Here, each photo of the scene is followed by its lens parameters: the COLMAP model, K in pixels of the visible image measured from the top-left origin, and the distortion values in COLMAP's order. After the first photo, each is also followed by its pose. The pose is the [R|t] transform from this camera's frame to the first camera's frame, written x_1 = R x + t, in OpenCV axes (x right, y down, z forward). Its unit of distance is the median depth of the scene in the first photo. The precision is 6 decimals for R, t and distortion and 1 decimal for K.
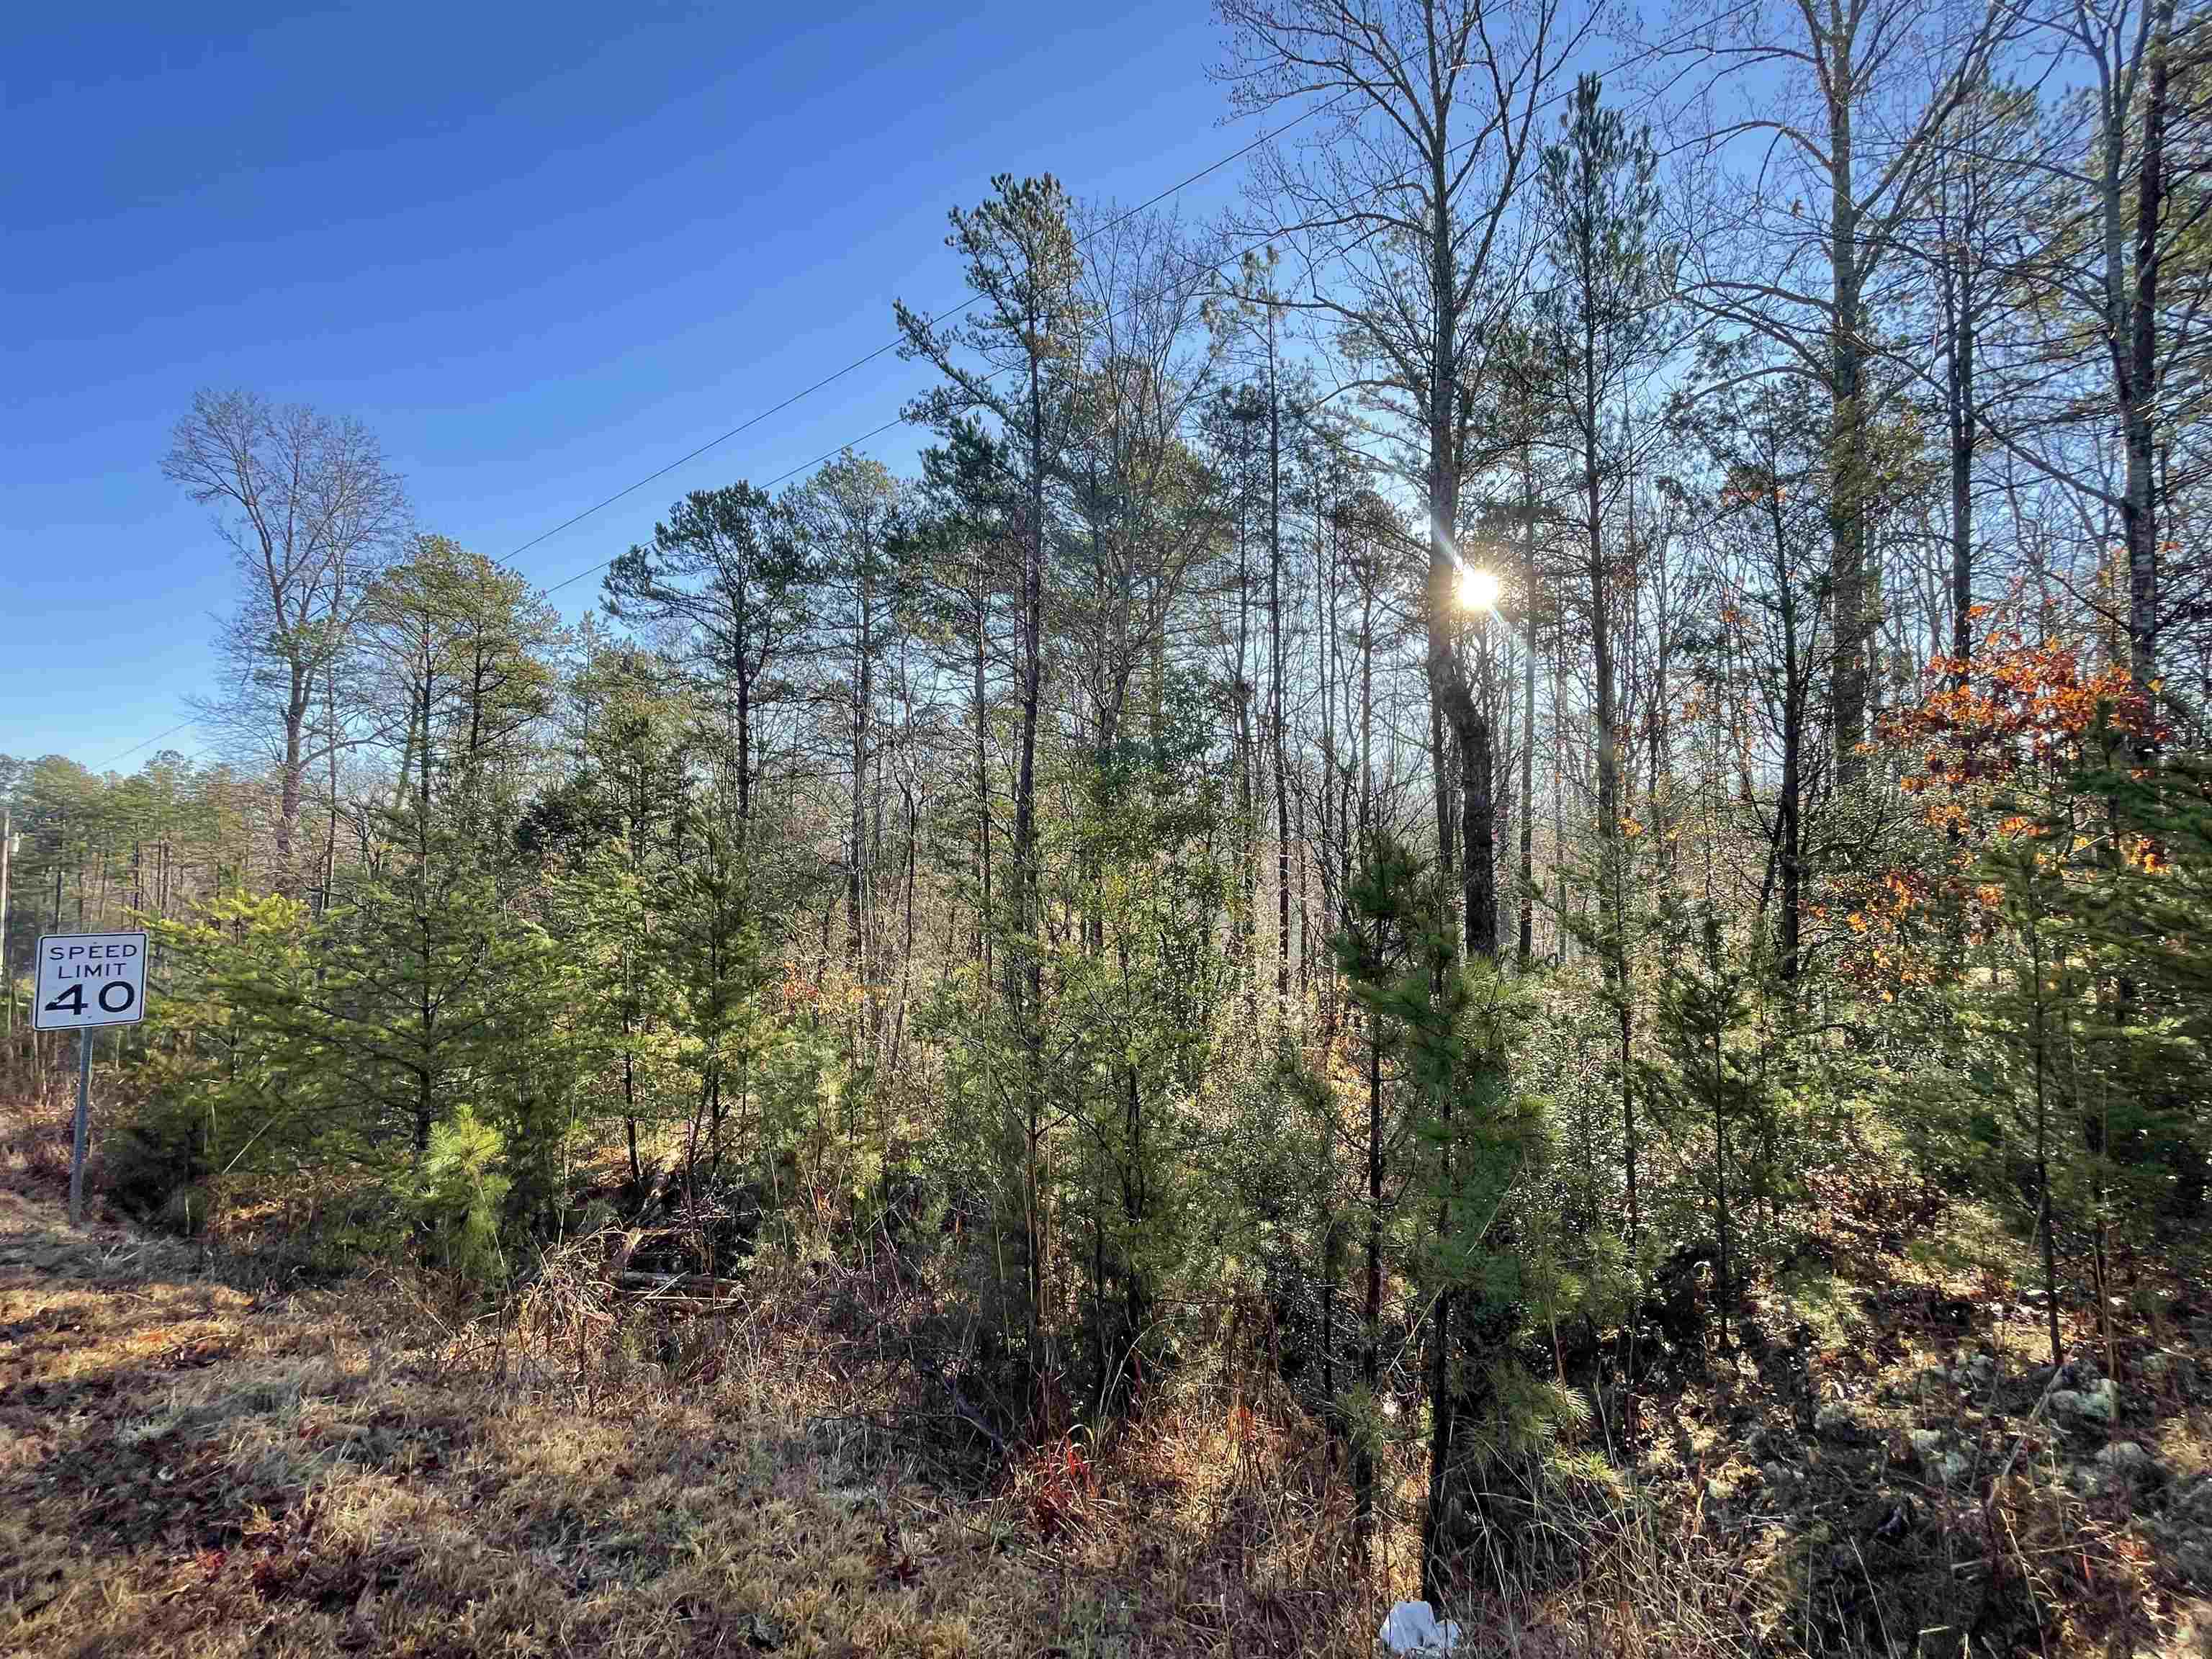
lens RADIAL K [[882.2, 0, 1106.0], [0, 882.2, 829.5], [0, 0, 1]] dist [-0.001404, 0.000805]
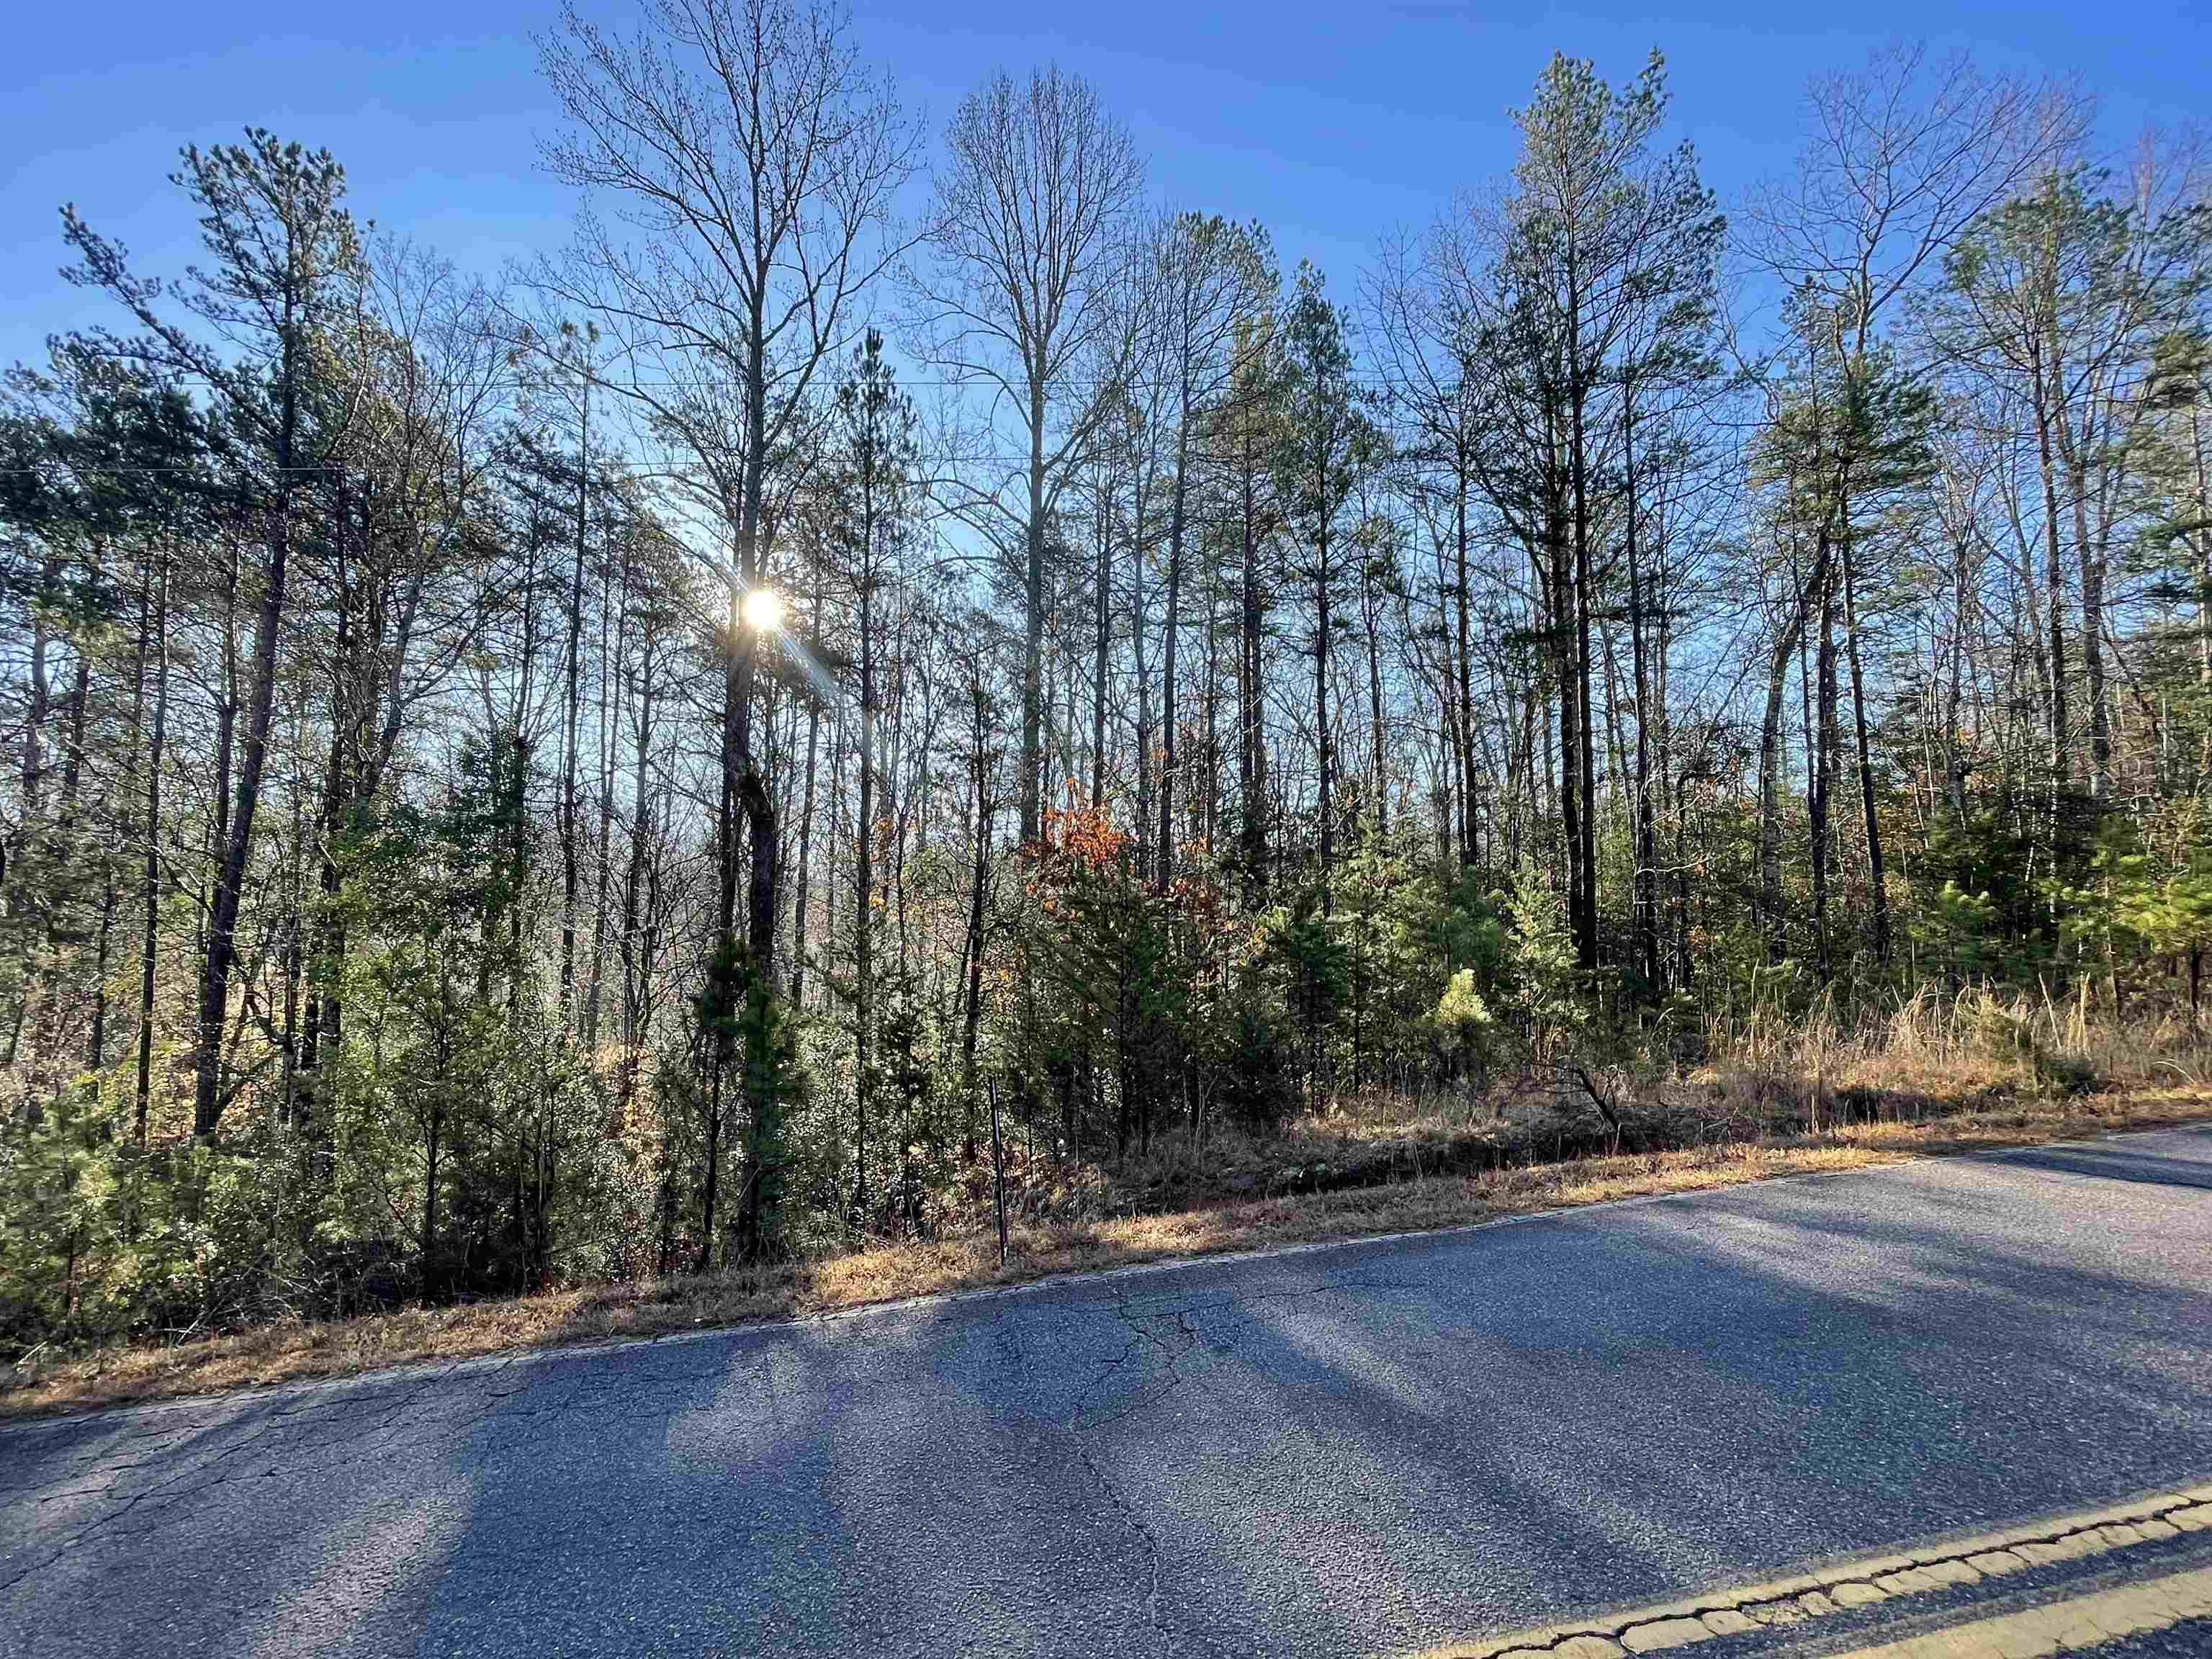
lens RADIAL K [[1050.3, 0, 1118.5], [0, 1050.3, 830.0], [0, 0, 1]] dist [0.001242, 0.000277]
pose [[0.739248, 0.059242, 0.670822, -0.143886], [-0.027615, 0.997952, -0.057699, -0.028395], [-0.672867, 0.024130, 0.739370, -0.290625]]
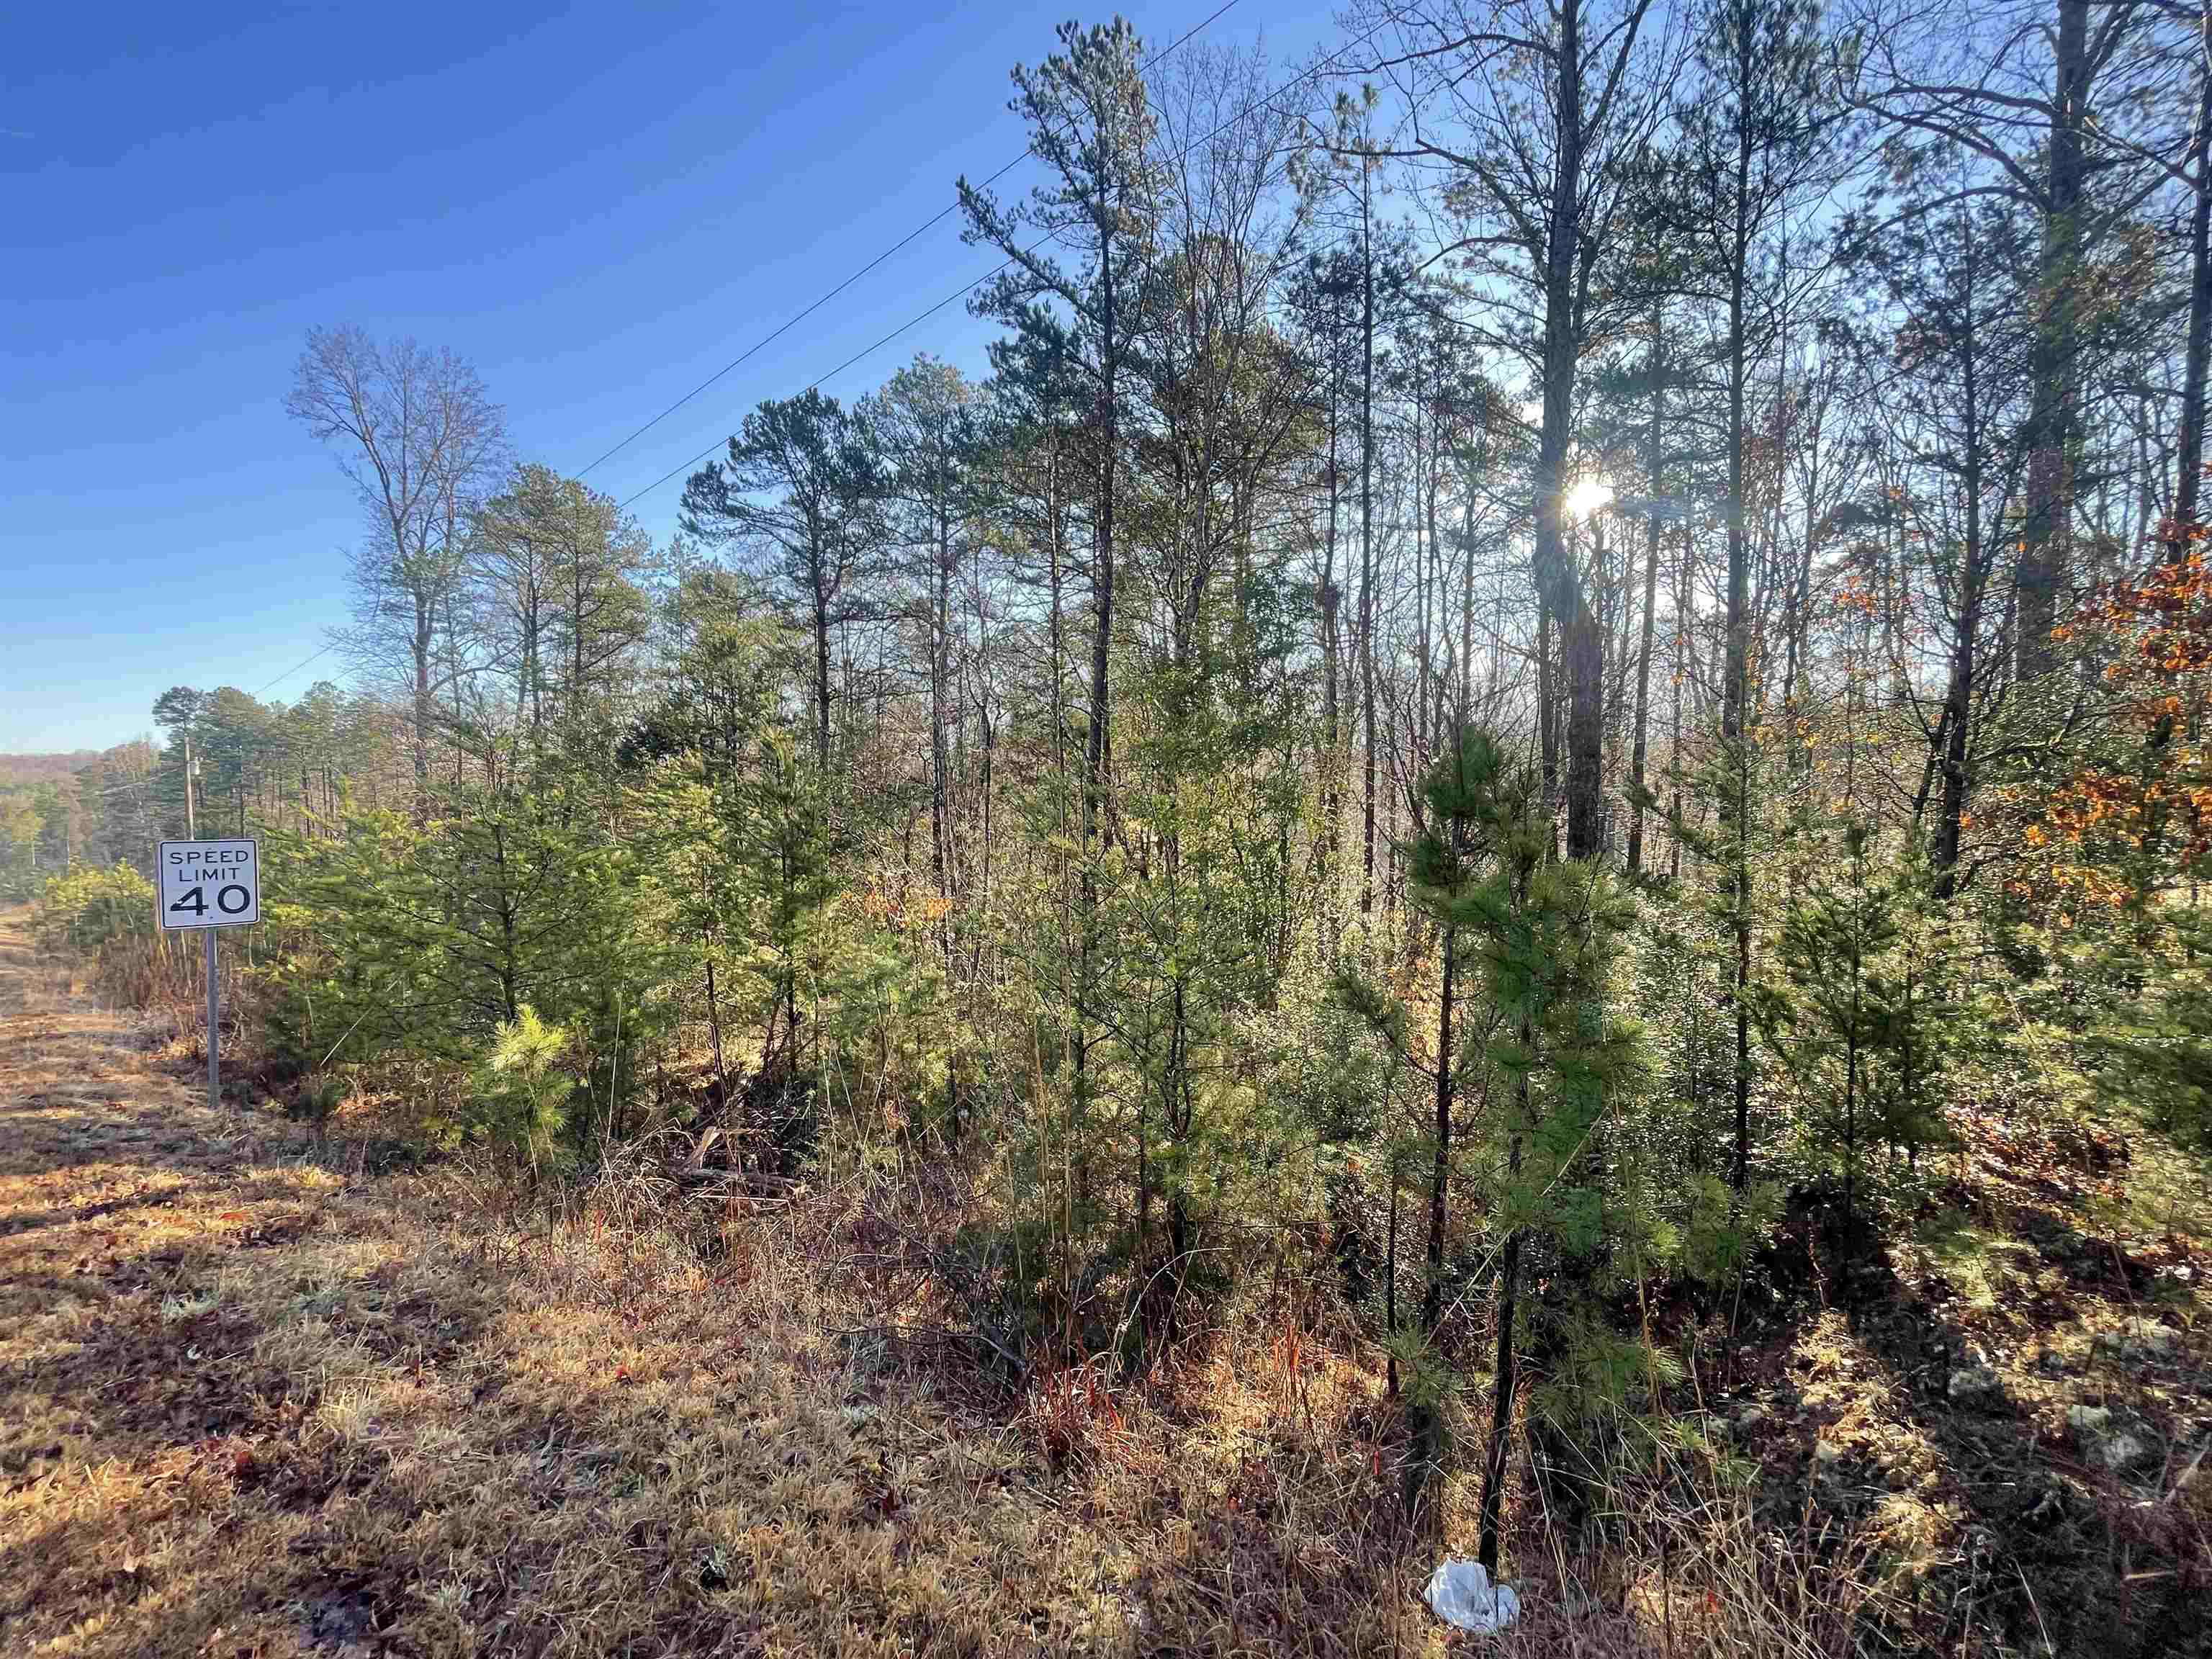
lens RADIAL K [[881.4, 0, 1109.1], [0, 881.4, 826.6], [0, 0, 1]] dist [0.001054, 0.000613]
pose [[0.995363, 0.001968, -0.096166, 0.013382], [0.006308, 0.996303, 0.085678, 0.008167], [0.095979, -0.085888, 0.991671, 0.024701]]
